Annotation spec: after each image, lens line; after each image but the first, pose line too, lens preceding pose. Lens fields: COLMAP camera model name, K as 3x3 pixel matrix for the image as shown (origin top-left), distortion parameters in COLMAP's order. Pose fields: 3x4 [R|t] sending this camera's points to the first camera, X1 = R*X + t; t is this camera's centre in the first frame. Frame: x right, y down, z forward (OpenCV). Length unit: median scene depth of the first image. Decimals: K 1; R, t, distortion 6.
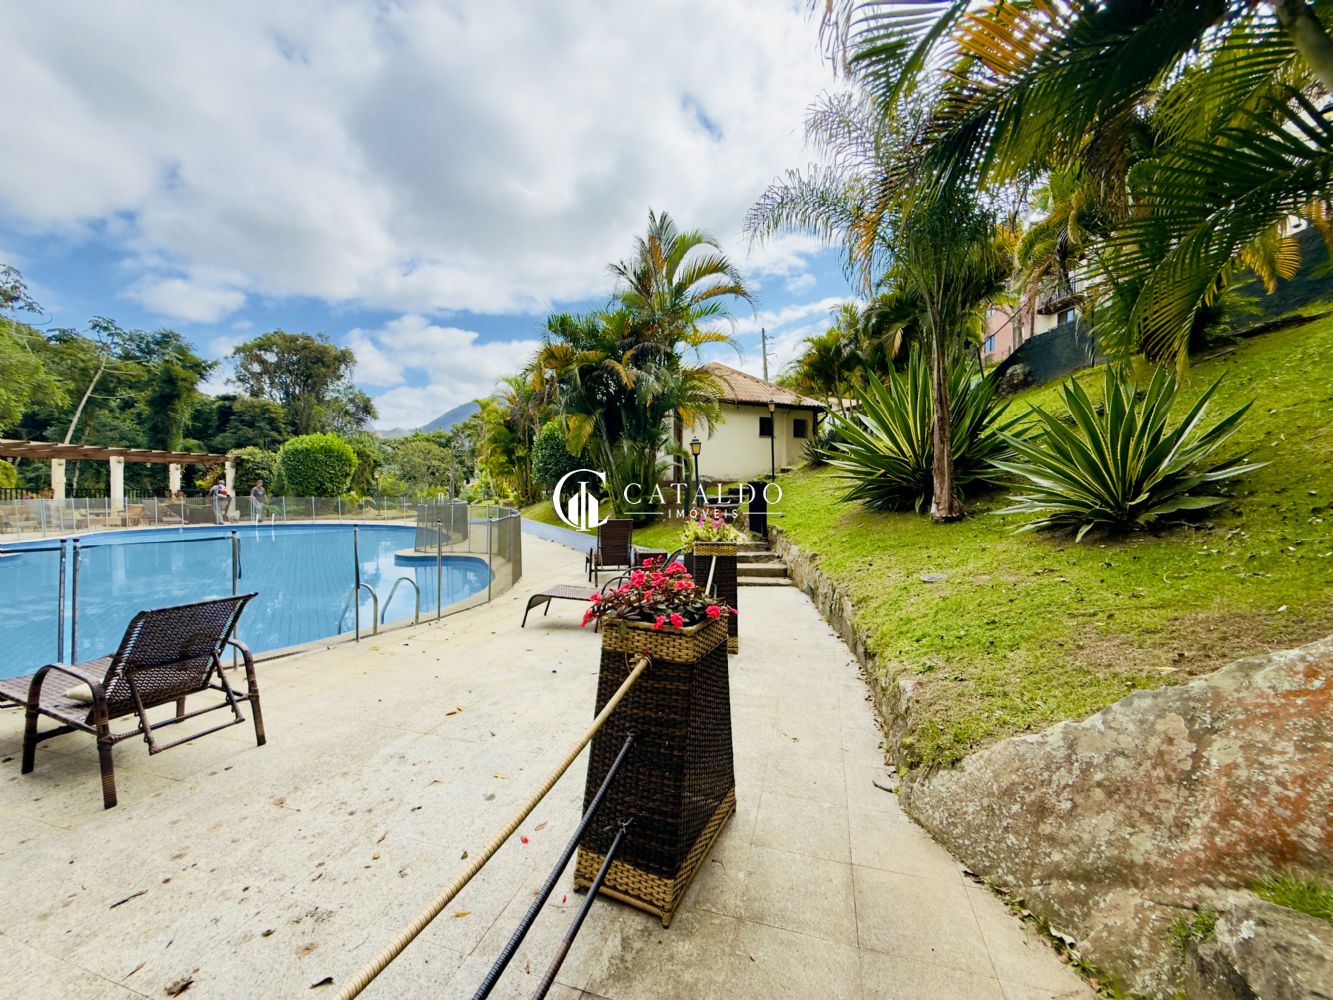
lens RADIAL K [[531.2, 0, 664.1], [0, 531.2, 500.1], [0, 0, 1]] dist [-0.000215, 0.000386]
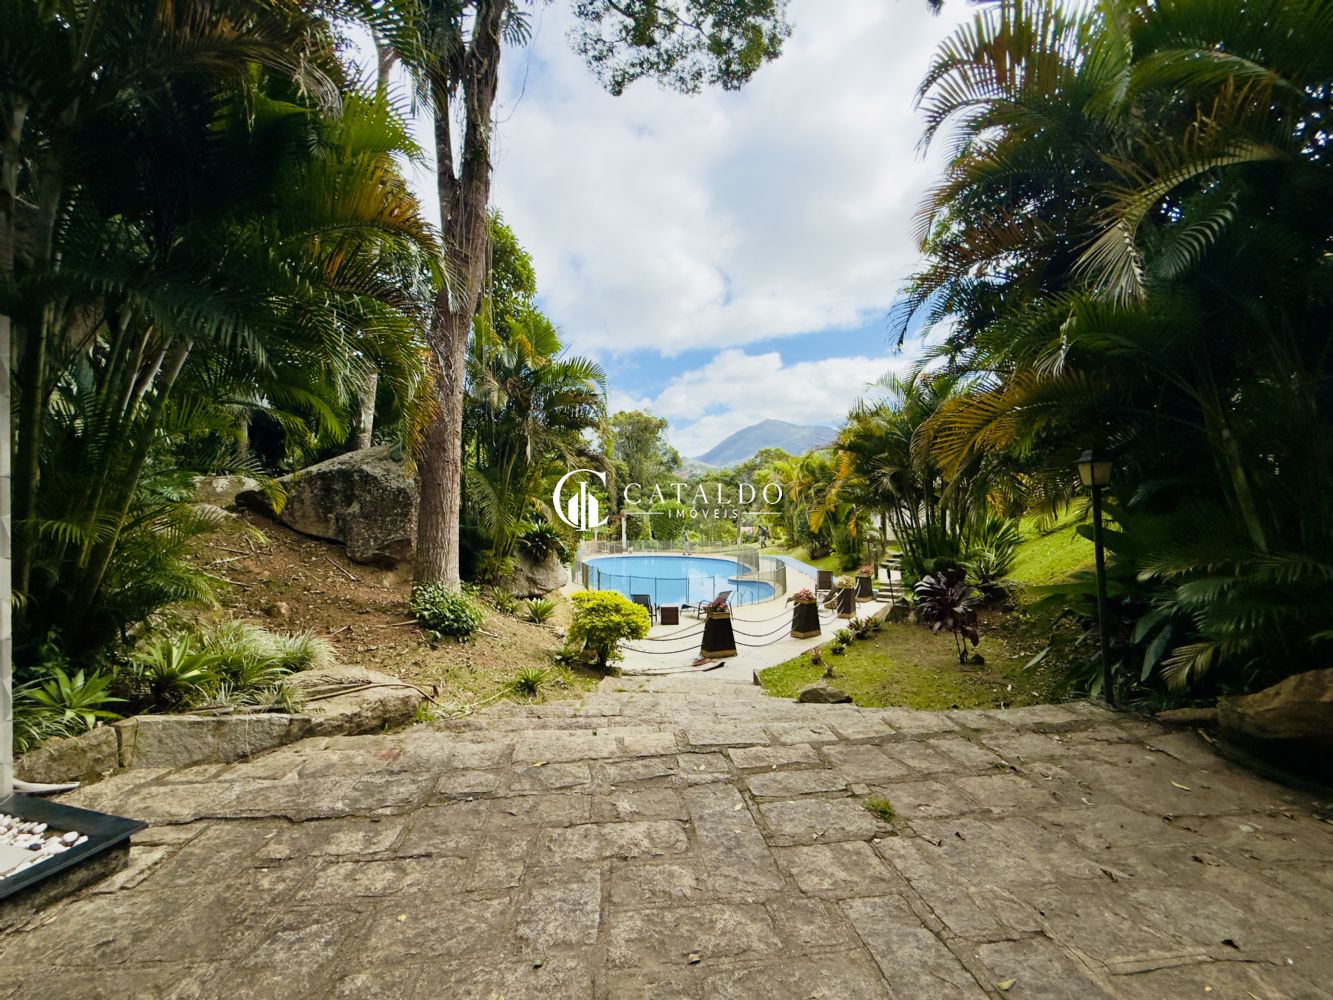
lens RADIAL K [[531.2, 0, 664.1], [0, 531.2, 500.1], [0, 0, 1]] dist [-0.000215, 0.000386]
pose [[0.876286, -0.021508, -0.481310, 0.056553], [0.002963, 0.999225, -0.039257, -0.024592], [0.481782, 0.032974, 0.875671, -0.190231]]
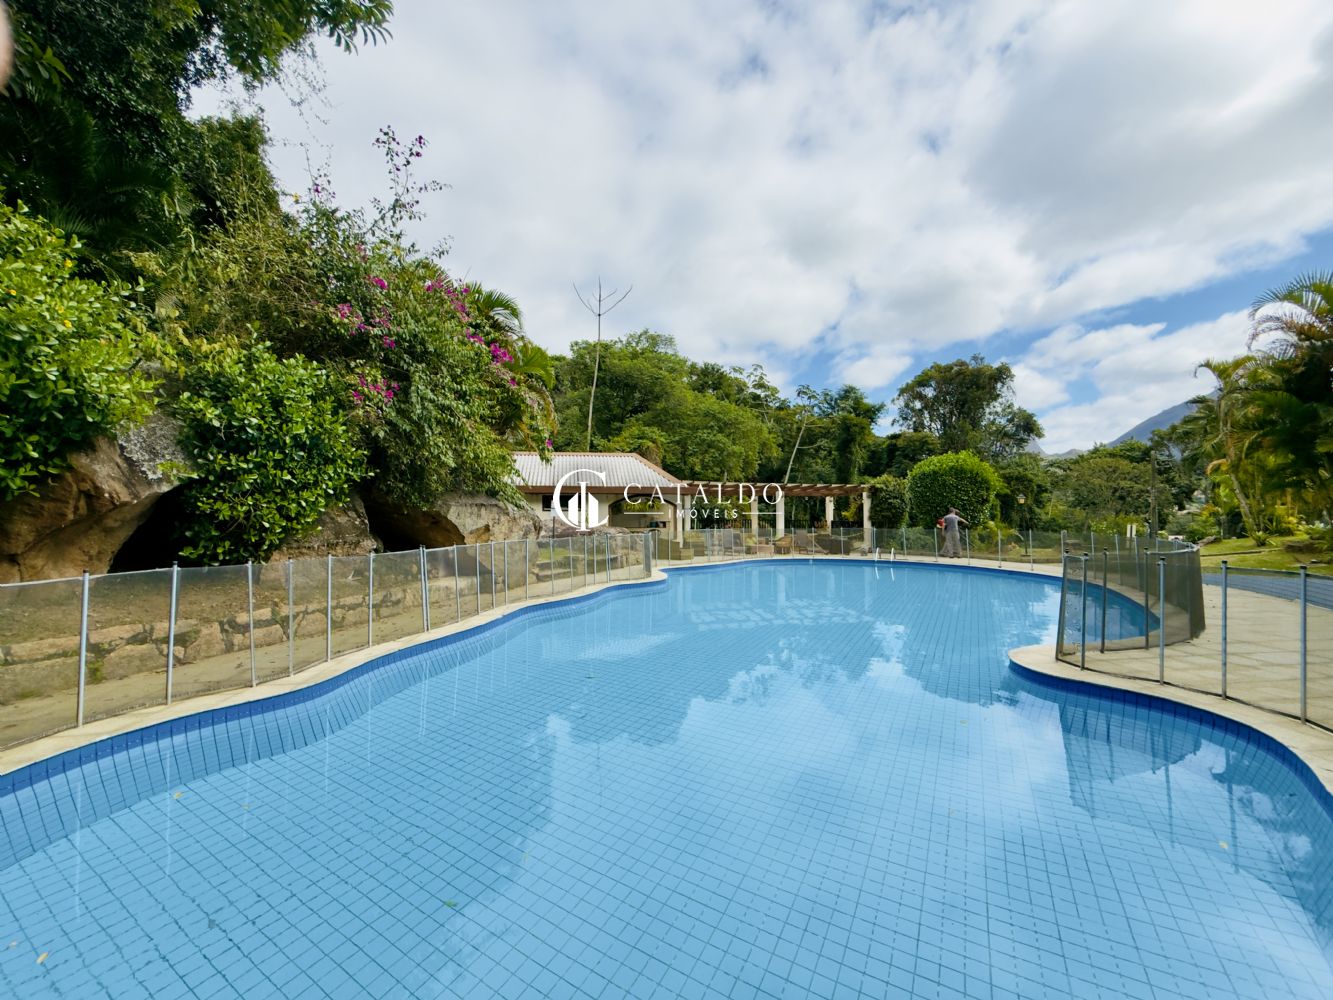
lens RADIAL K [[531.2, 0, 664.1], [0, 531.2, 500.1], [0, 0, 1]] dist [-0.000215, 0.000386]
pose [[0.432306, -0.036670, -0.900981, -0.040760], [-0.013335, 0.998804, -0.047049, -0.002476], [0.901628, 0.032355, 0.431300, 0.099875]]
